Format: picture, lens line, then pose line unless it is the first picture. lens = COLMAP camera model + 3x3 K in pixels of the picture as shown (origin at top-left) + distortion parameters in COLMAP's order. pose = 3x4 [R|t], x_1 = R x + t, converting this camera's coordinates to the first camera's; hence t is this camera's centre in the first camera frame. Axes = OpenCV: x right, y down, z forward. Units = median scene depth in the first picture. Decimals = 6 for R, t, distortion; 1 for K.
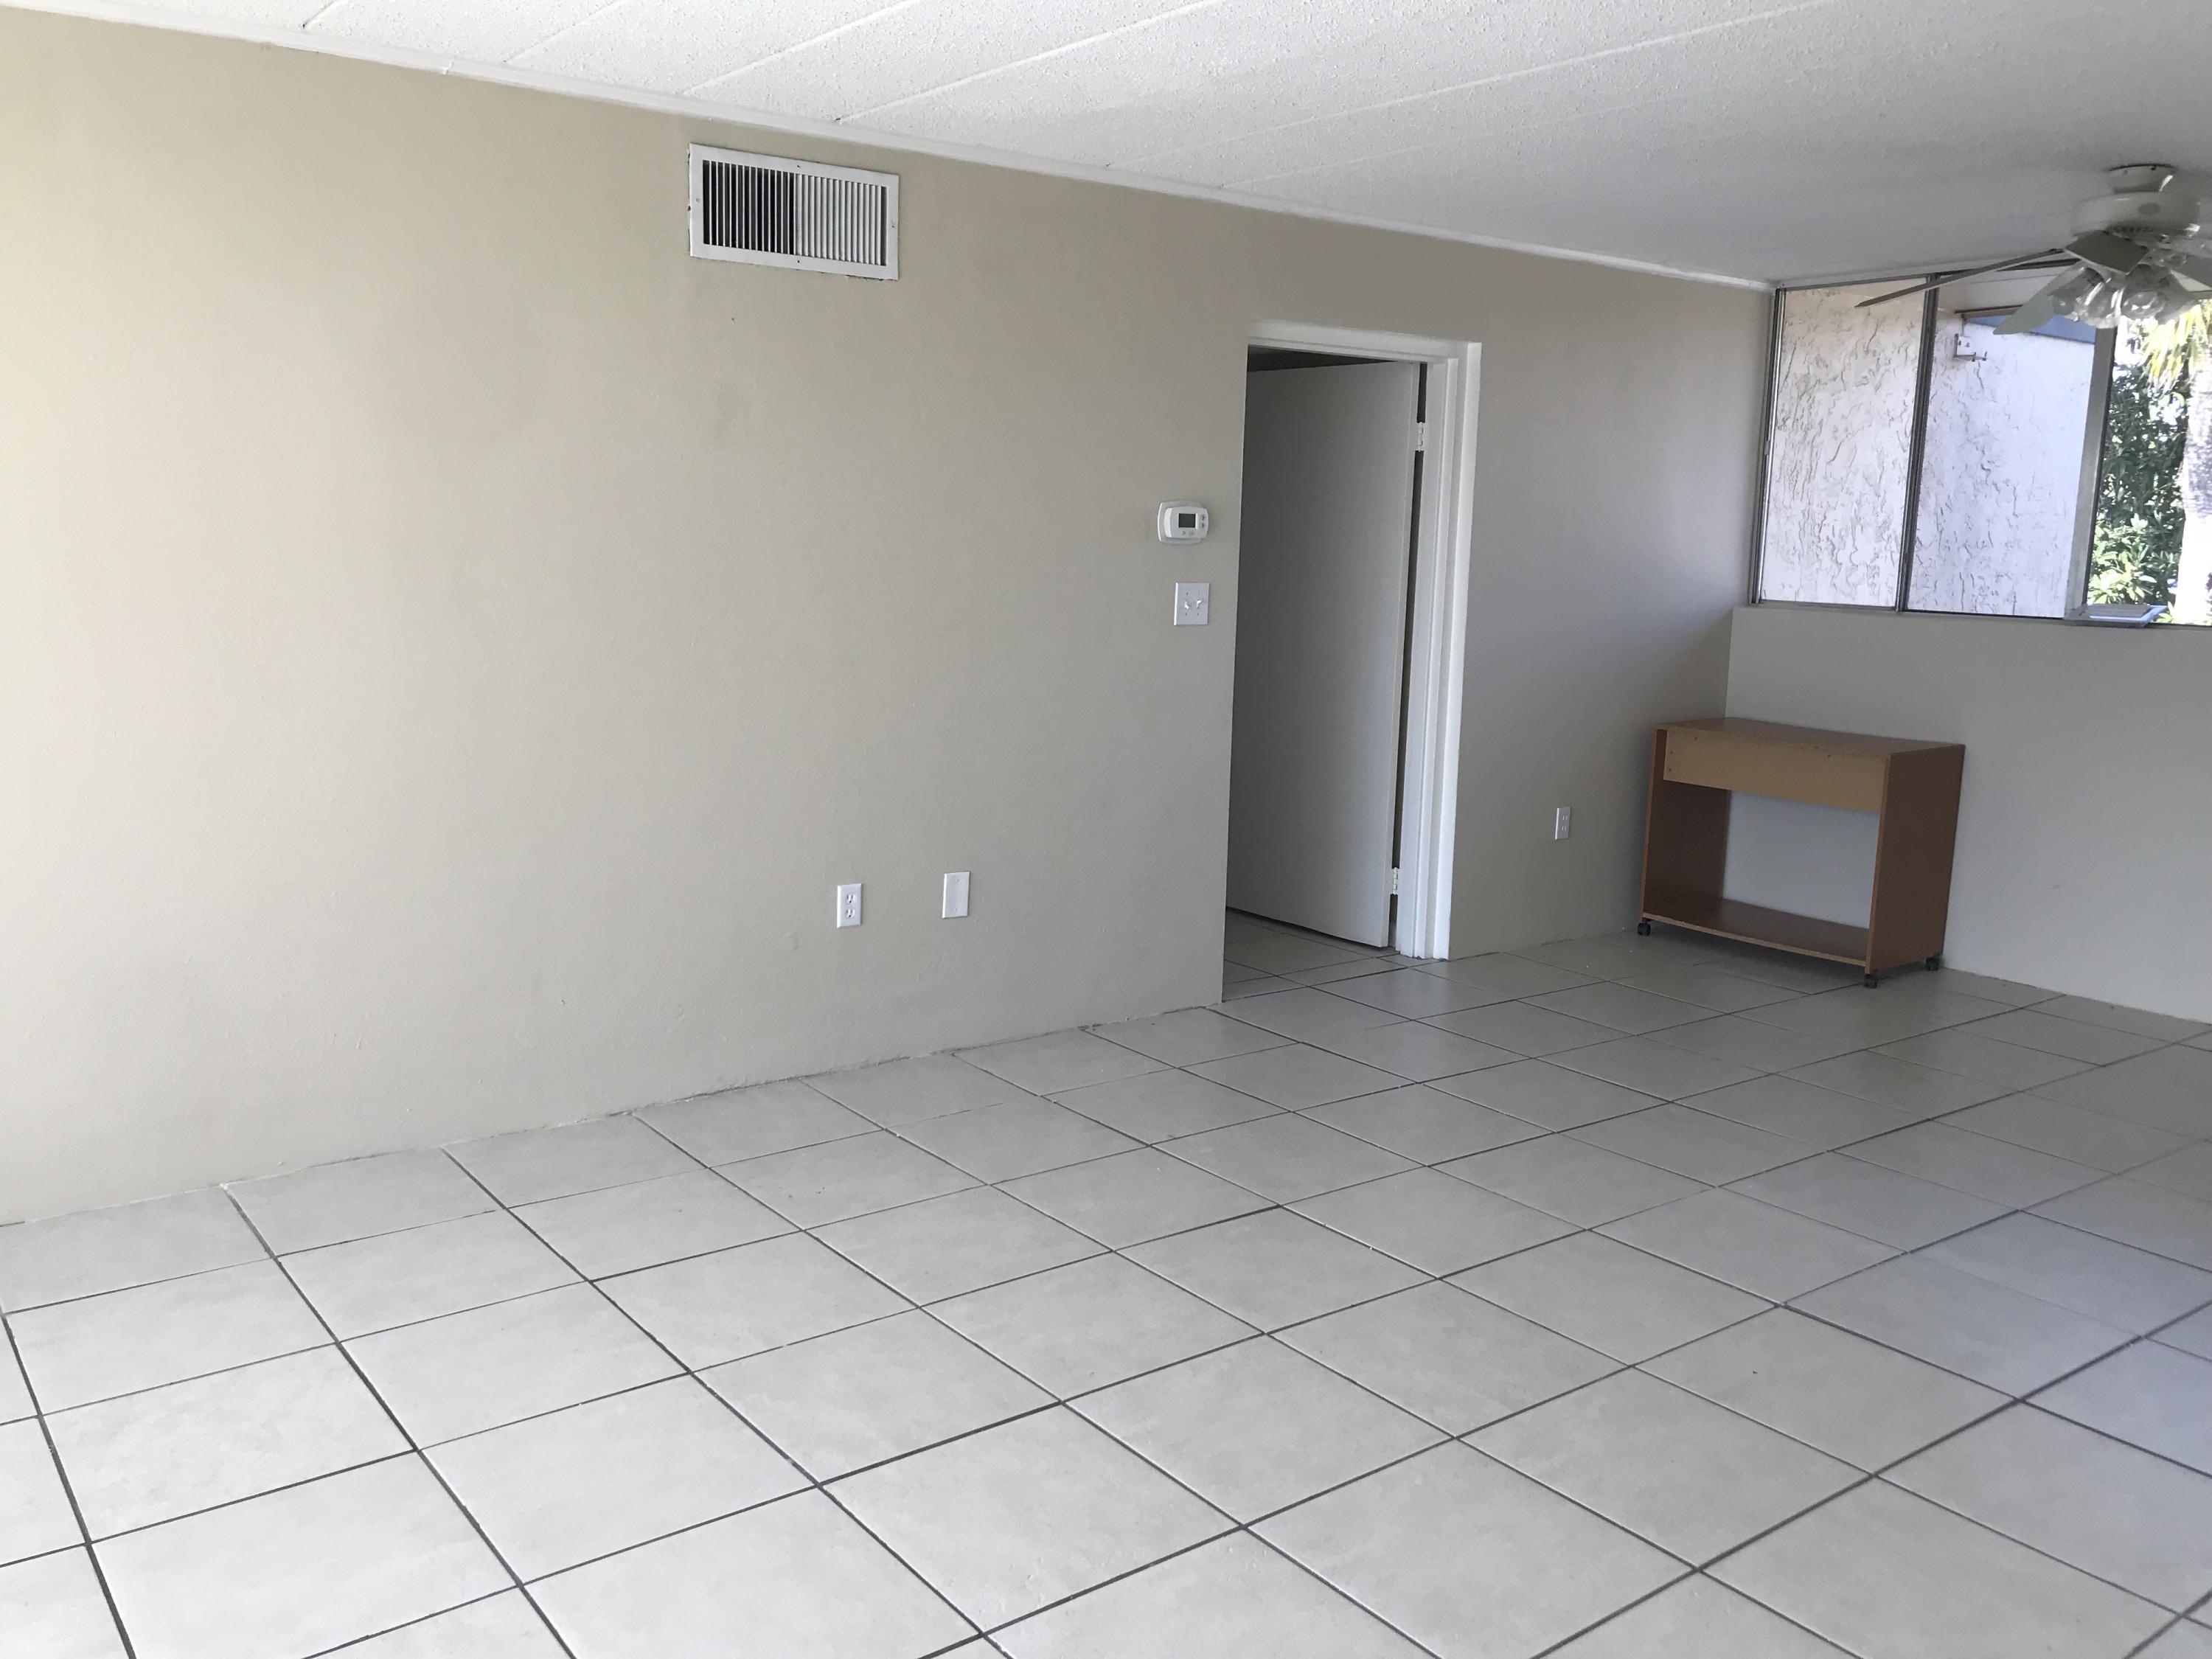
lens RADIAL K [[1837.4, 0, 1107.2], [0, 1837.4, 791.2], [0, 0, 1]] dist [0.045366, -0.000711]
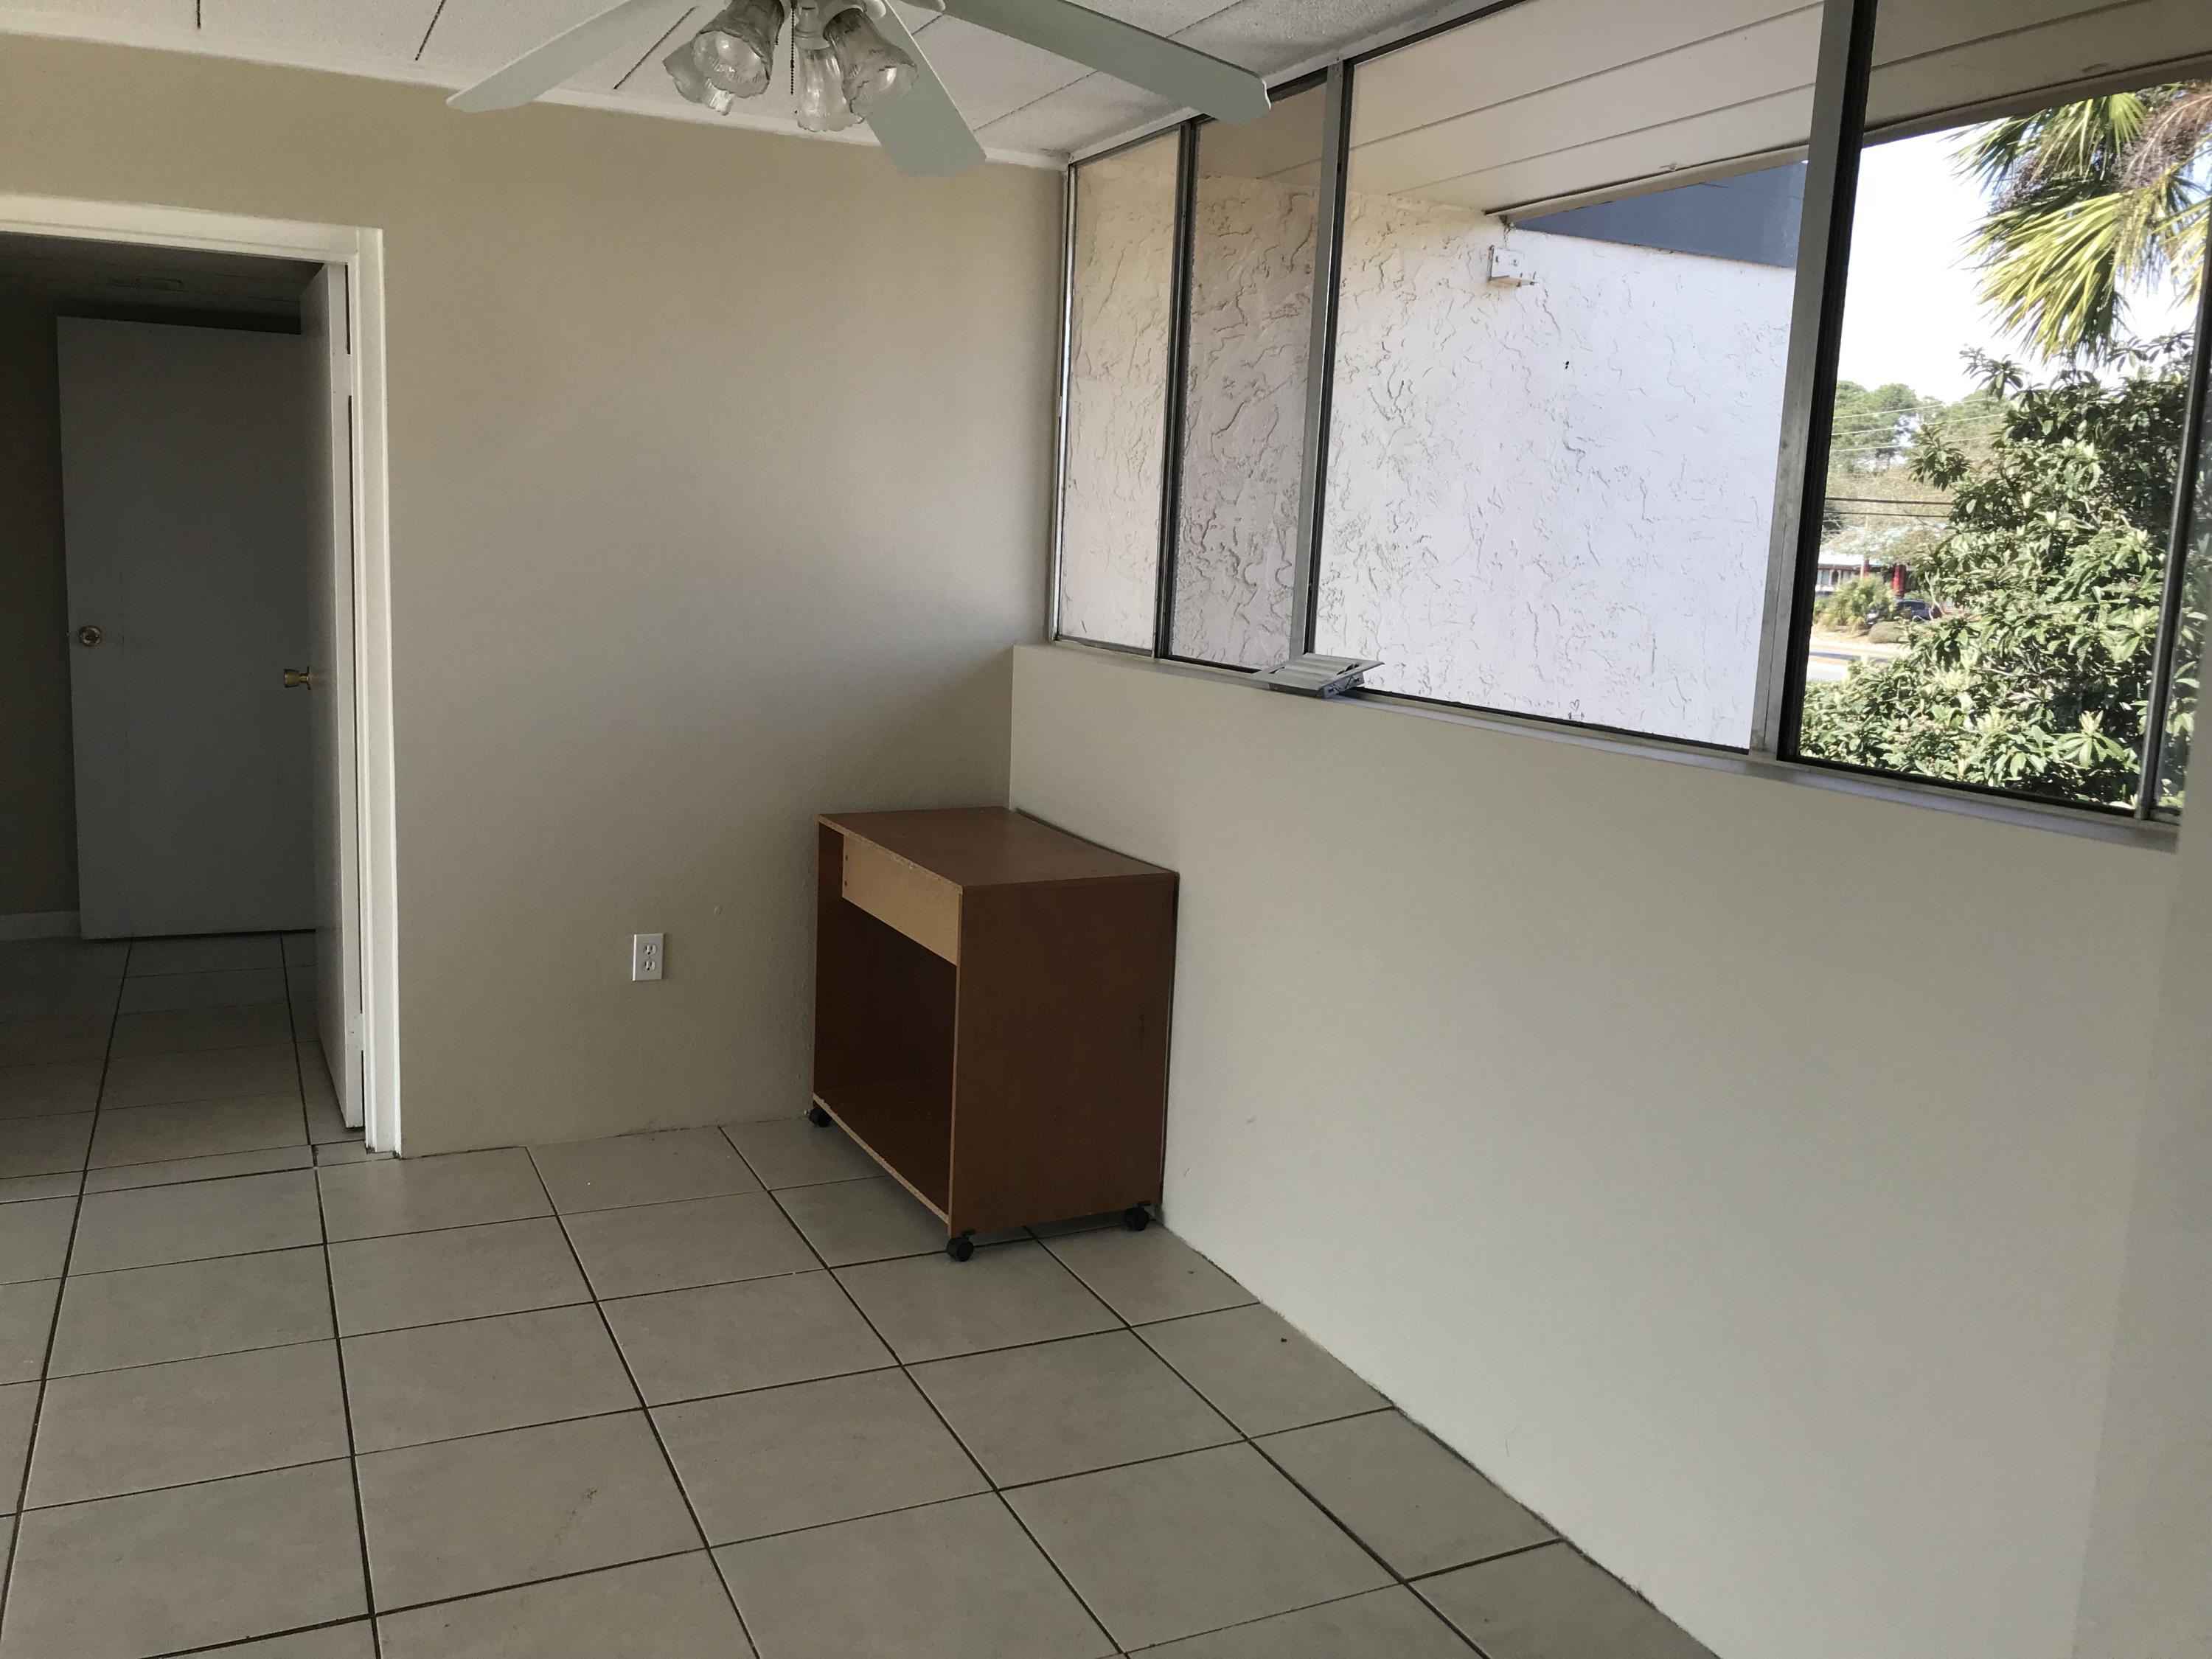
lens RADIAL K [[1796.0, 0, 1106.0], [0, 1796.0, 829.5], [0, 0, 1]] dist [0.023798, 0.000805]
pose [[0.977947, 0.040913, -0.204805, 0.318784], [-0.038720, 0.999142, 0.014707, -0.027415], [0.205231, -0.006453, 0.978692, 0.230891]]
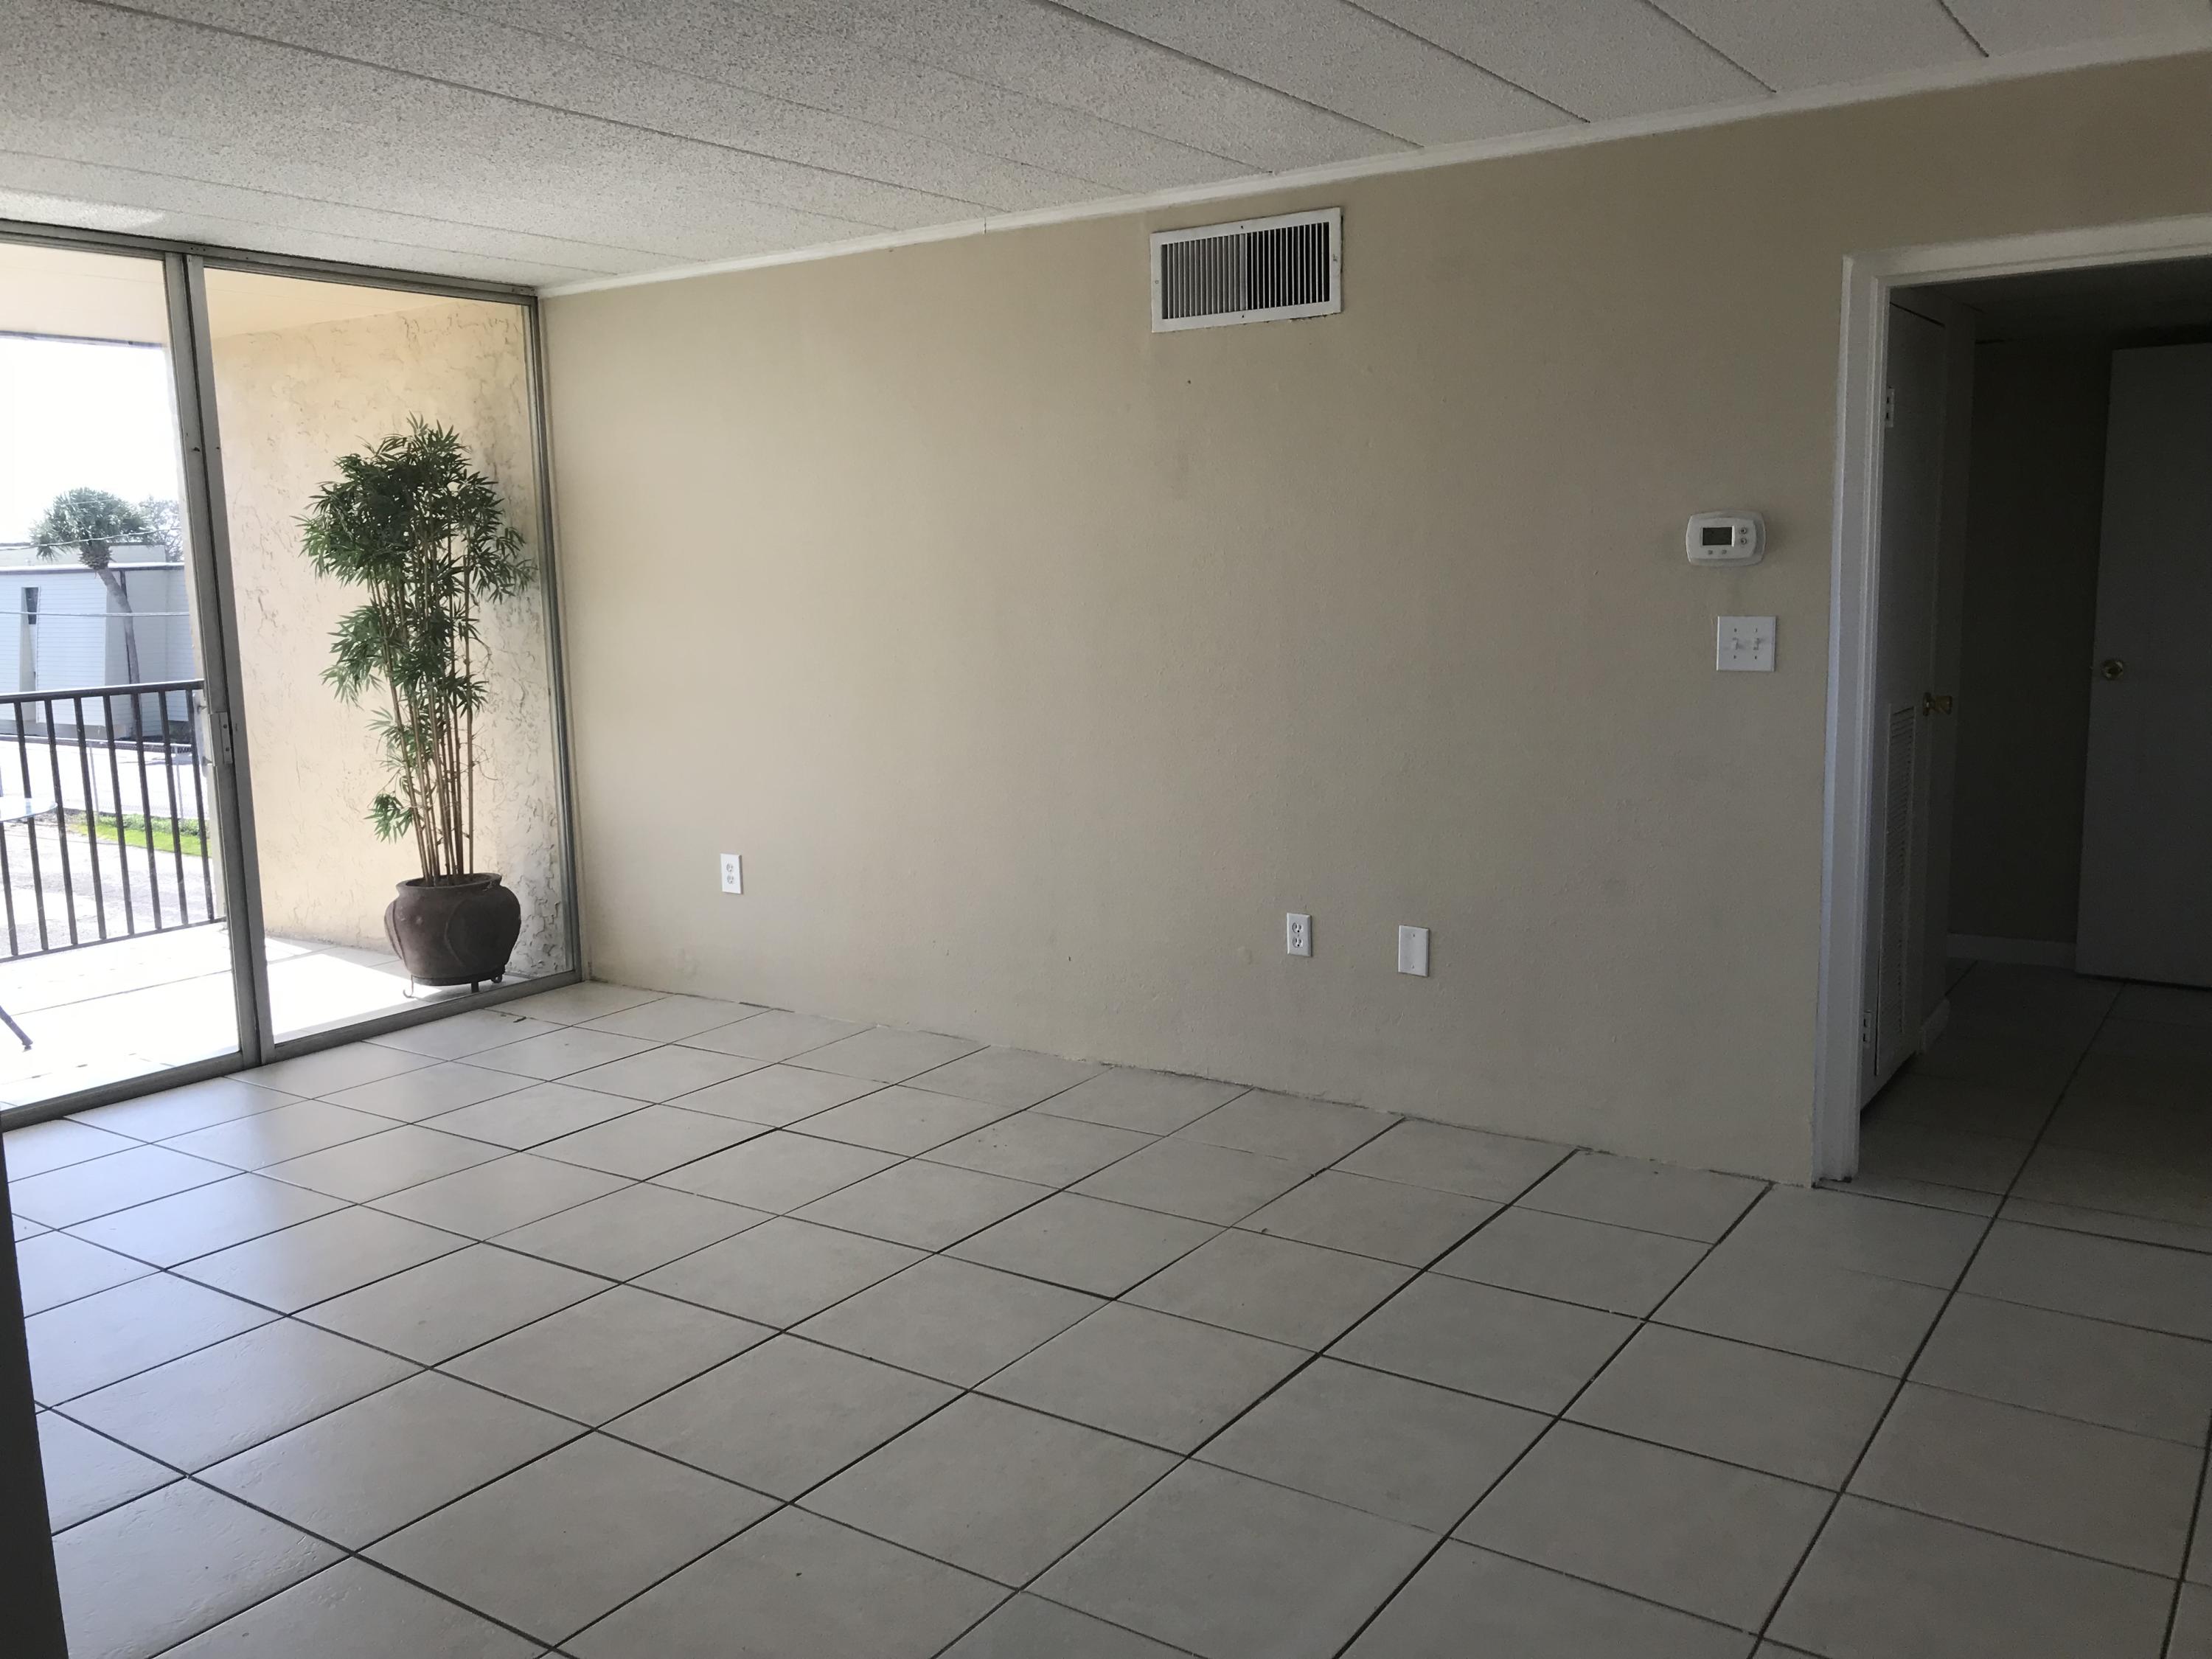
lens RADIAL K [[1837.4, 0, 1107.2], [0, 1837.4, 791.2], [0, 0, 1]] dist [0.045366, -0.000711]
pose [[0.304369, 0.088785, -0.948408, 0.972796], [-0.108471, 0.992401, 0.058092, -0.079735], [0.946358, 0.085194, 0.311686, 0.718216]]
